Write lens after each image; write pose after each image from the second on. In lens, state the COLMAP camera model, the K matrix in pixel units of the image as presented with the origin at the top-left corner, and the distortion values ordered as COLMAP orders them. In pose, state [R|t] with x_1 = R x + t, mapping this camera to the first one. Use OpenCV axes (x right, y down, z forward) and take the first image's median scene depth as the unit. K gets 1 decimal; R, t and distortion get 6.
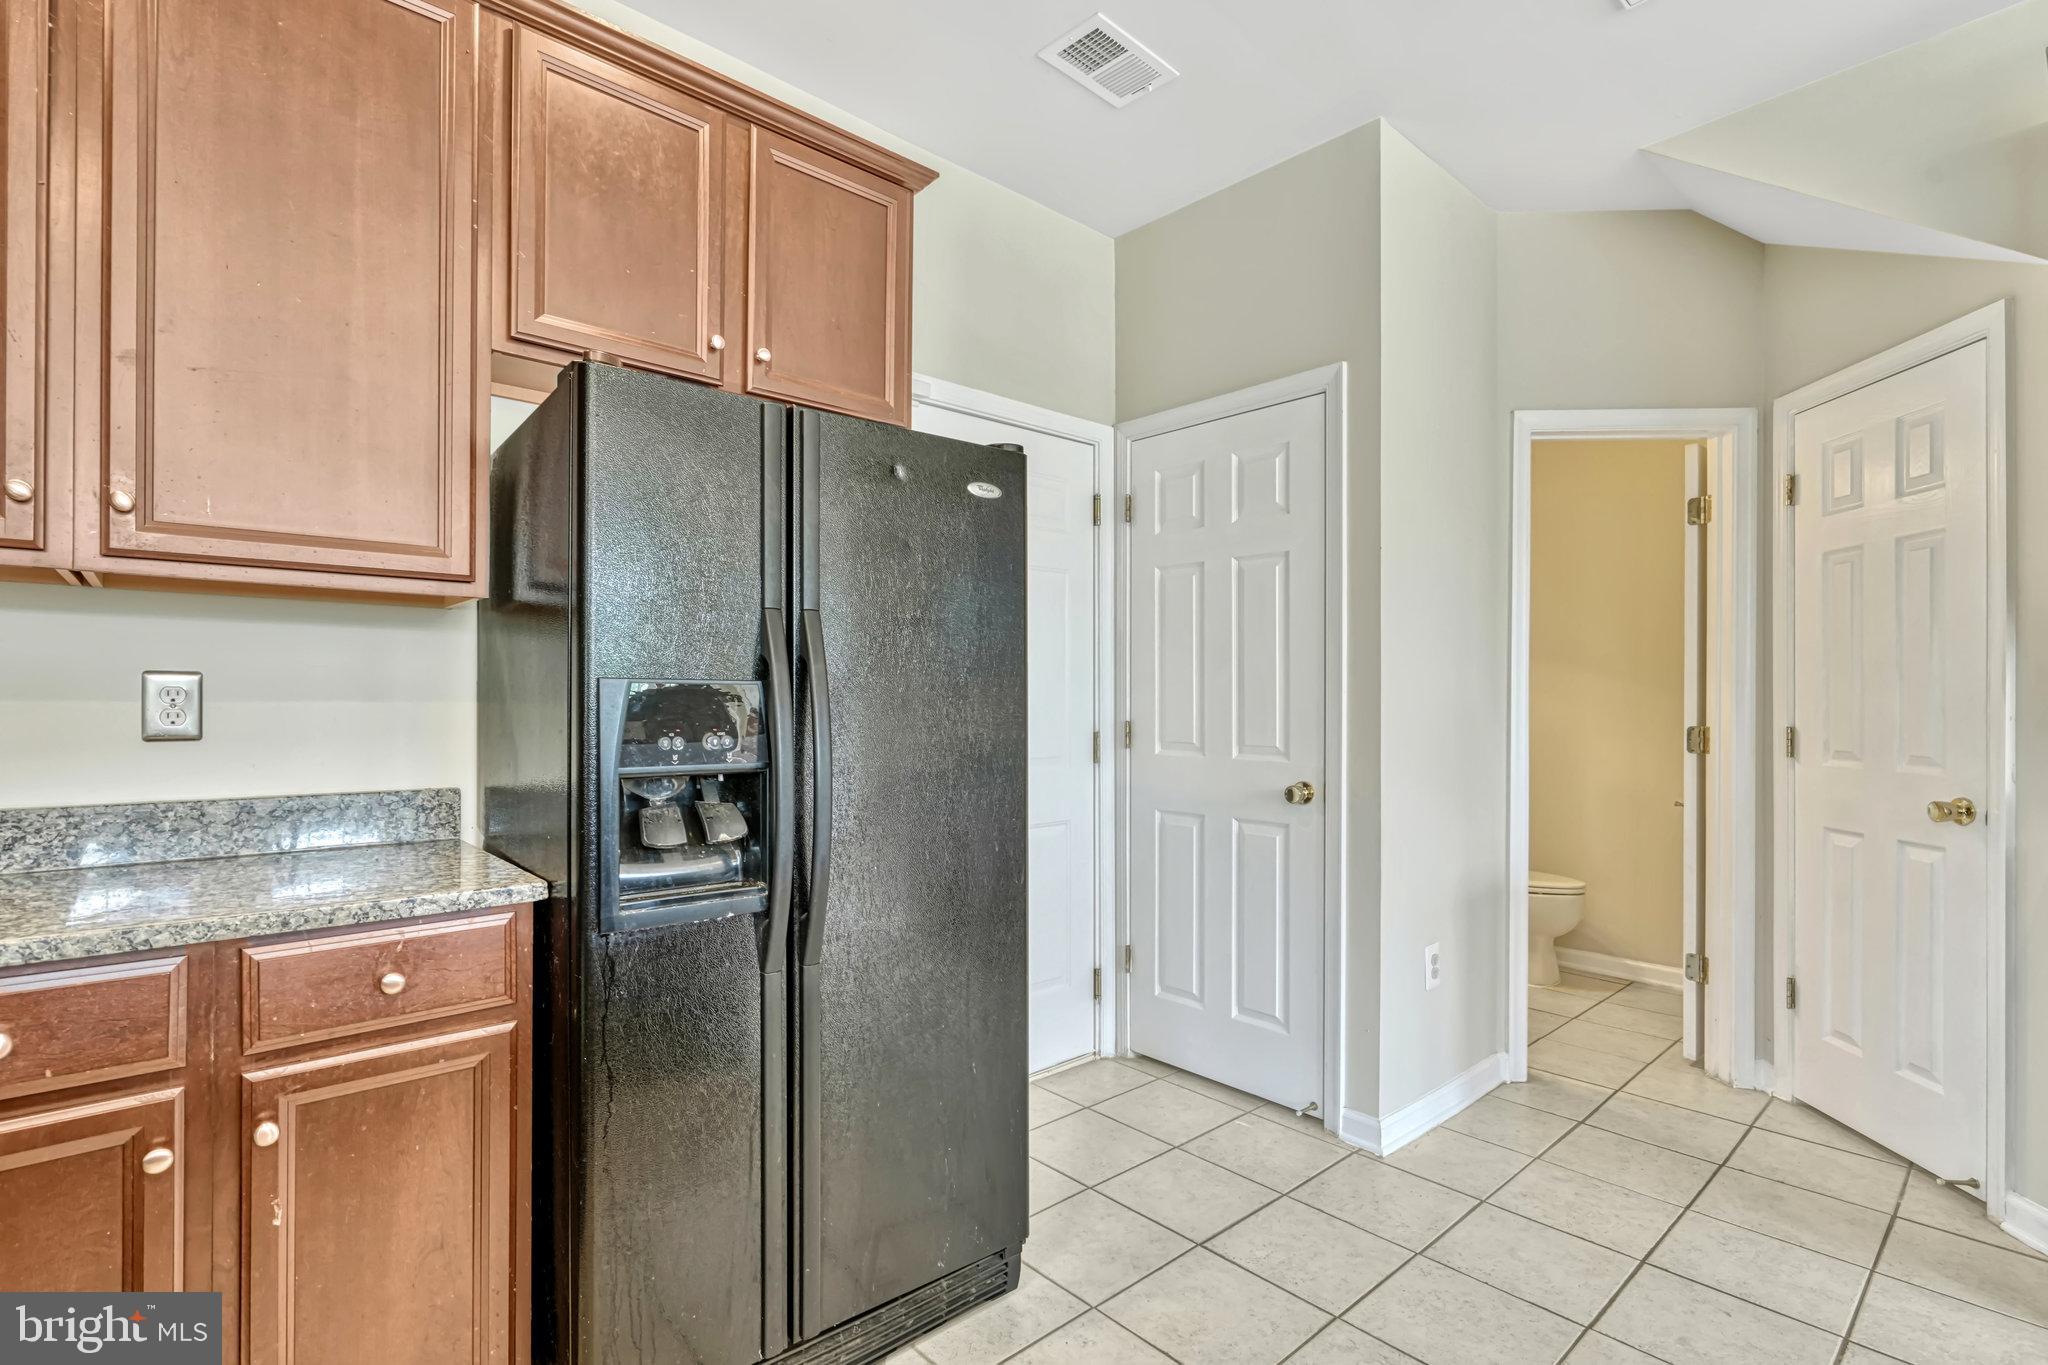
lens RADIAL K [[959.4, 0, 1030.6], [0, 959.4, 696.6], [0, 0, 1]] dist [0.000078, -0.000837]
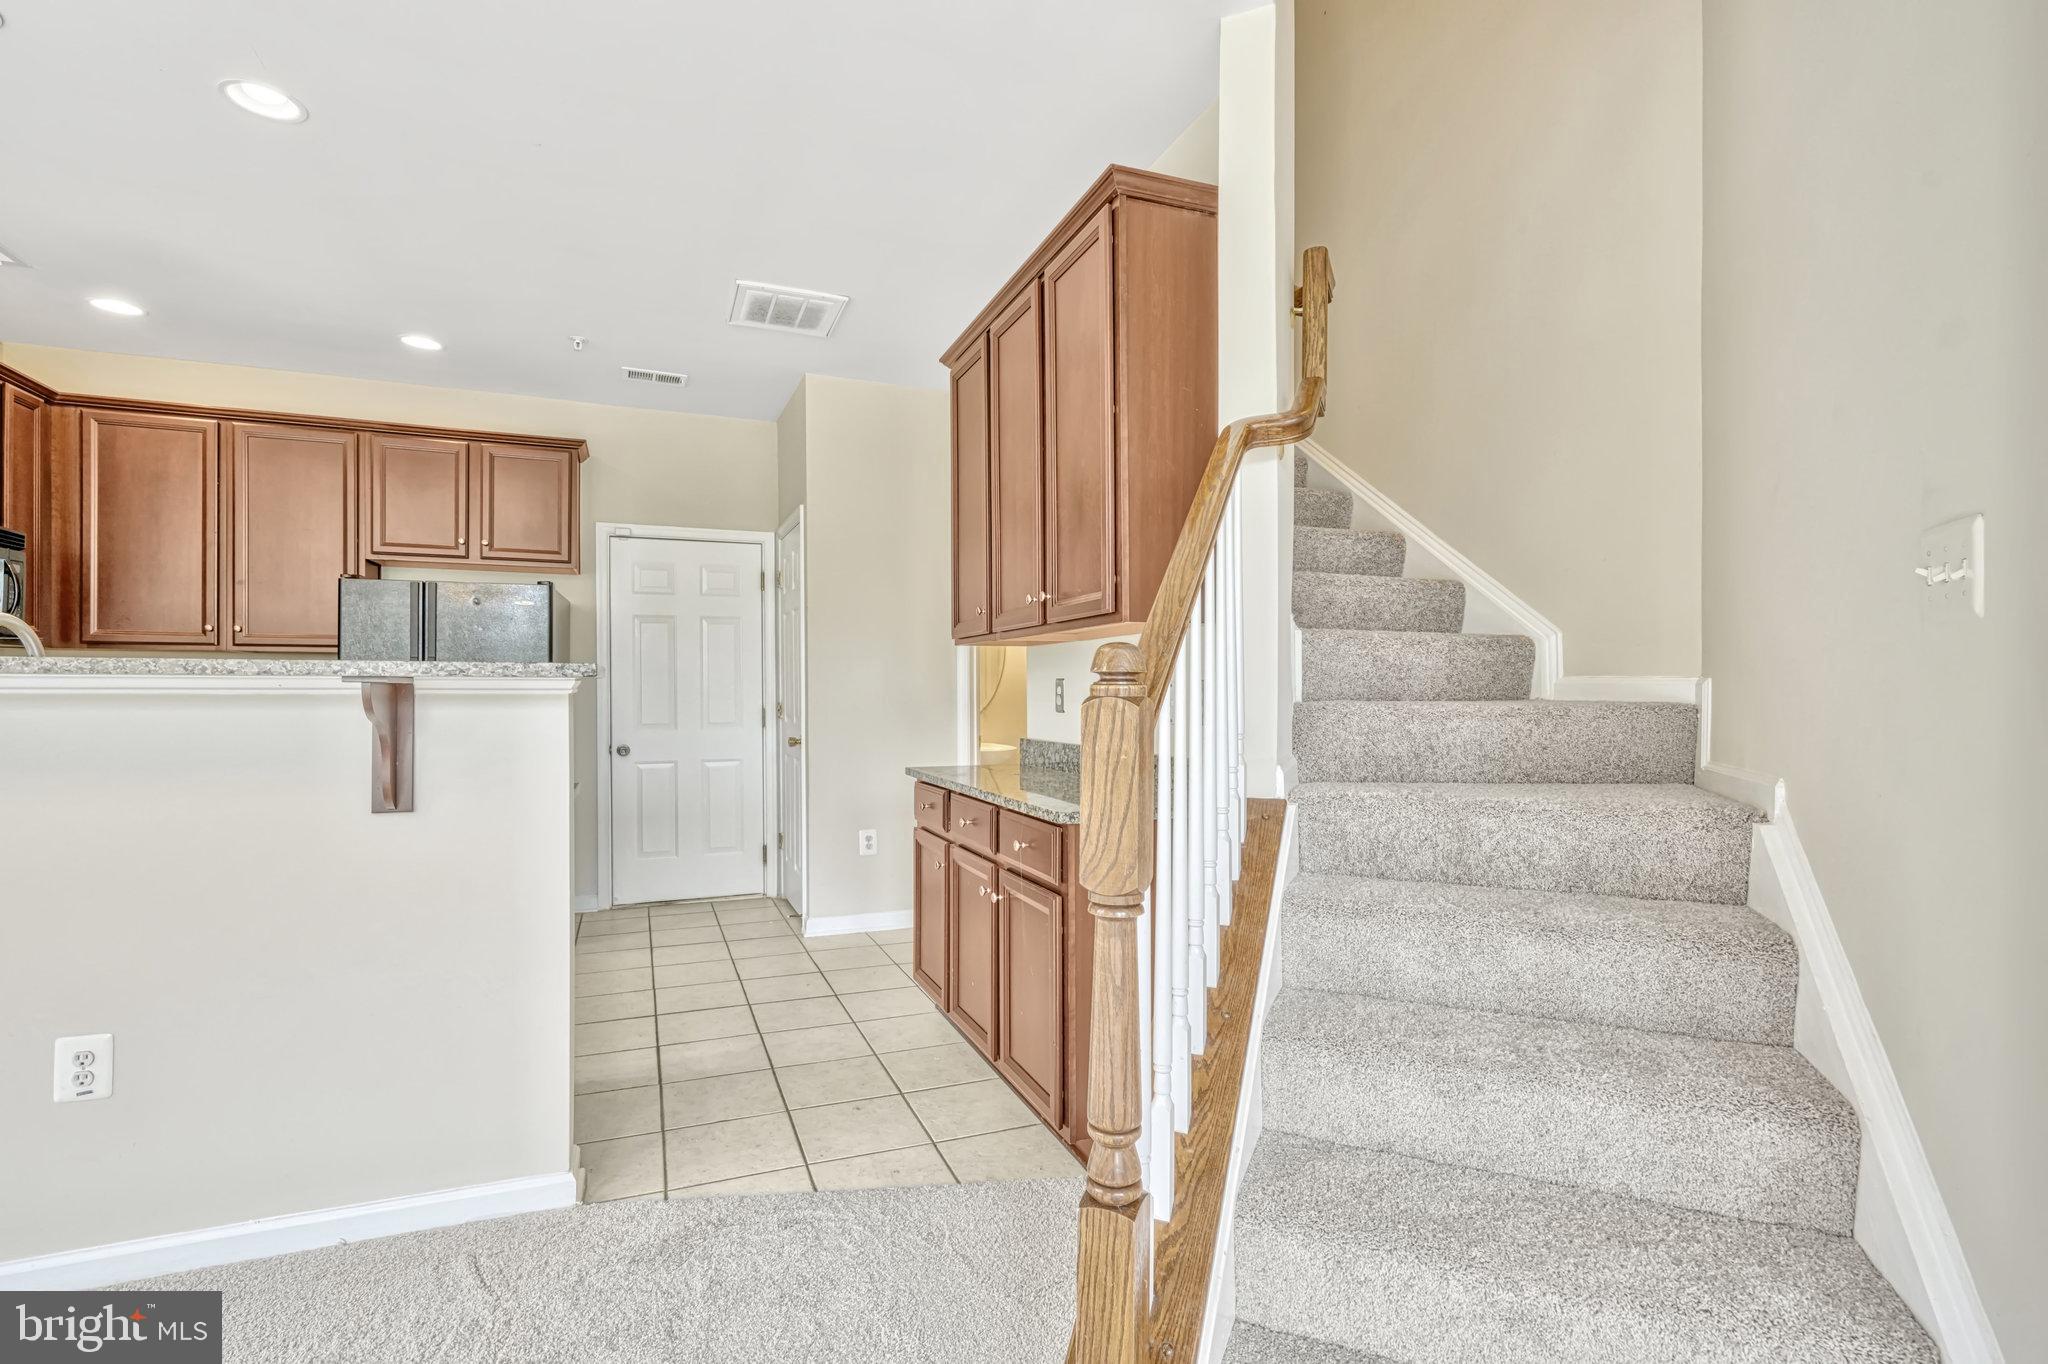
lens RADIAL K [[959.4, 0, 1027.8], [0, 959.4, 695.4], [0, 0, 1]] dist [0.000078, -0.000837]
pose [[0.939653, -0.003207, -0.342113, 1.259446], [0.005463, 0.999969, 0.005632, 0.004806], [0.342084, -0.007162, 0.939642, -0.528437]]
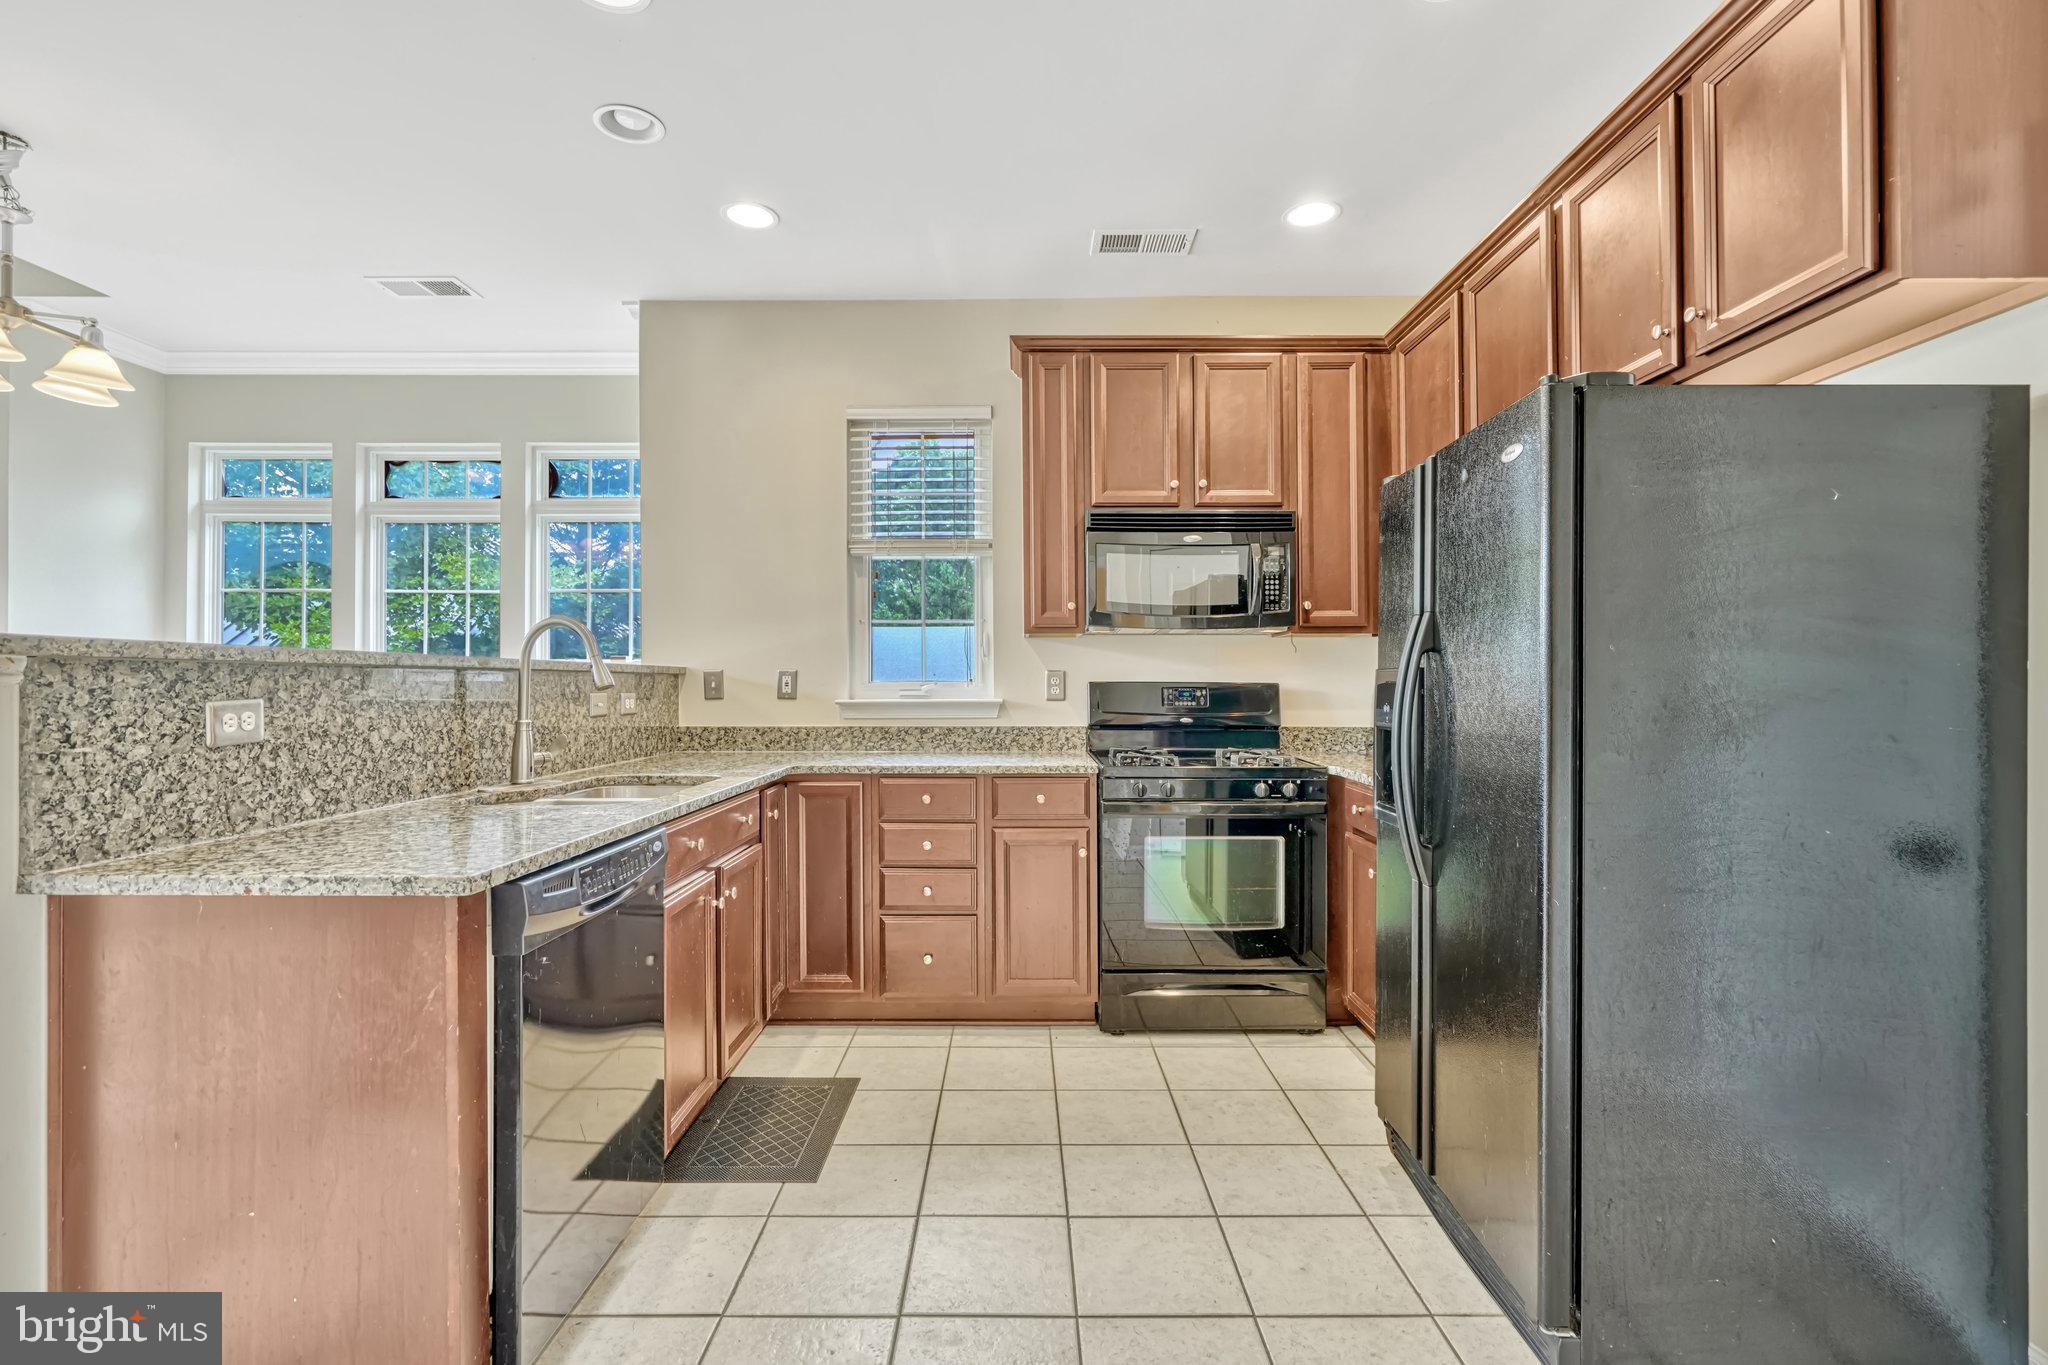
lens RADIAL K [[959.4, 0, 1038.6], [0, 959.4, 675.7], [0, 0, 1]] dist [0.000078, -0.000837]
pose [[-0.660938, -0.013323, -0.750322, 0.611053], [-0.000740, 0.999853, -0.017102, 0.009181], [0.750440, -0.010748, -0.660851, 0.821273]]
